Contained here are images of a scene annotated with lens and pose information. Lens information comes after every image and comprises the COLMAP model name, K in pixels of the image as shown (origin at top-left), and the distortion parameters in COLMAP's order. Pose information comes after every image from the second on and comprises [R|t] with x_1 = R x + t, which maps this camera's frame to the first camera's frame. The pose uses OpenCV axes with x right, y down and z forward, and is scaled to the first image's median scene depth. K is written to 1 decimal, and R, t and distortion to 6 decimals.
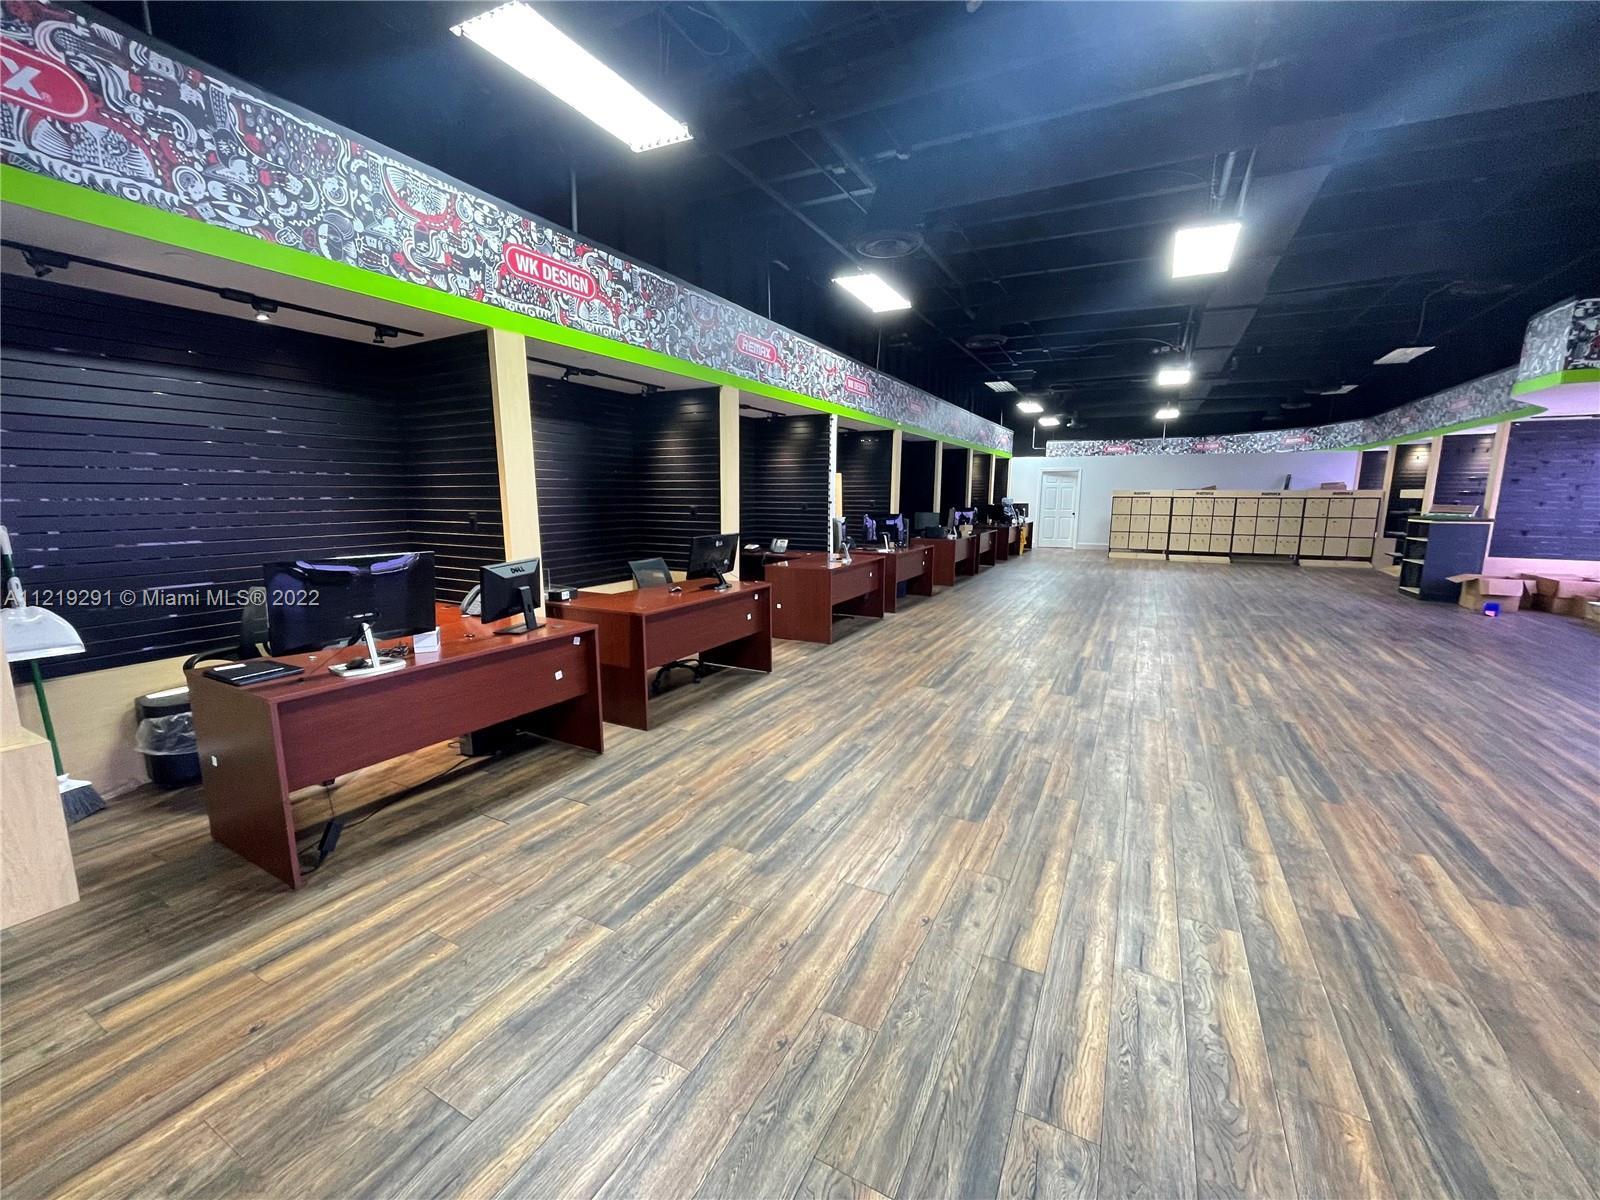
lens RADIAL K [[652.3, 0, 807.1], [0, 652.3, 603.8], [0, 0, 1]] dist [-0.001172, -0.000119]
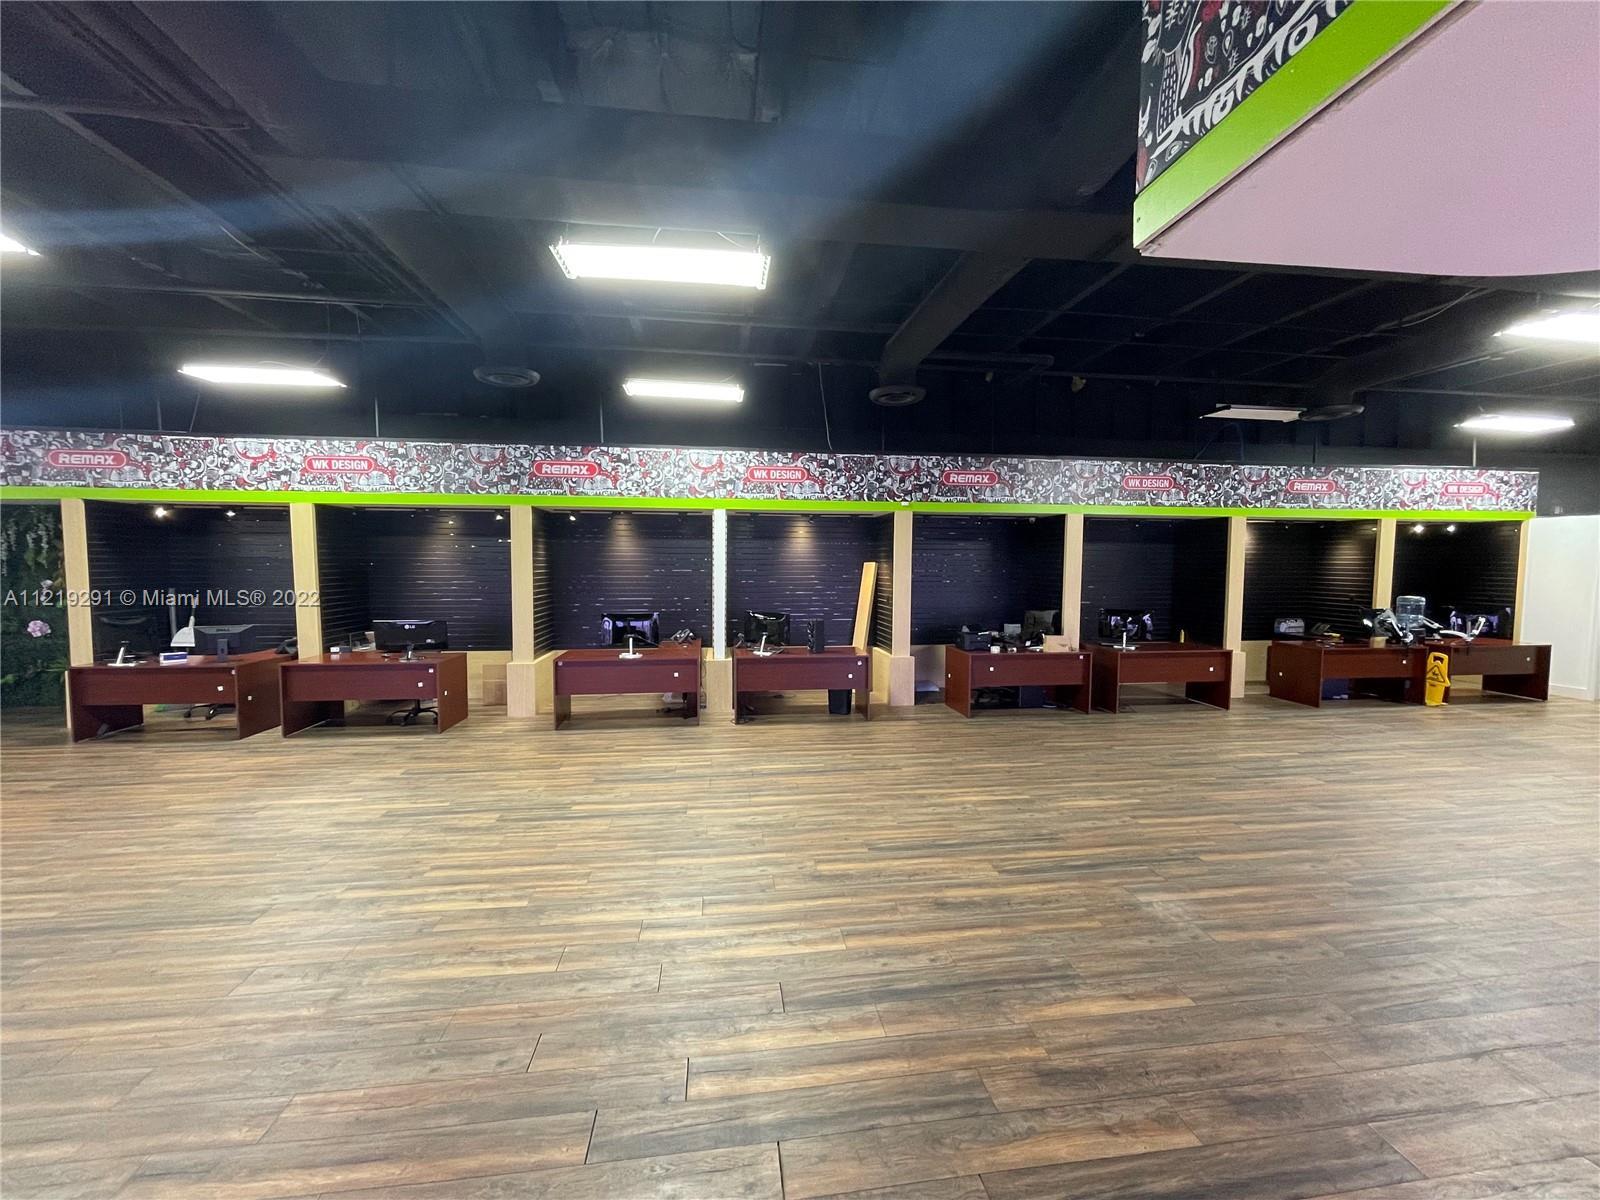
lens RADIAL K [[652.3, 0, 804.9], [0, 652.3, 602.9], [0, 0, 1]] dist [-0.001172, -0.000119]
pose [[0.567383, 0.051370, -0.821850, 1.668808], [-0.141011, 0.989371, -0.035509, -0.241752], [0.811290, 0.136037, 0.568596, 1.014929]]
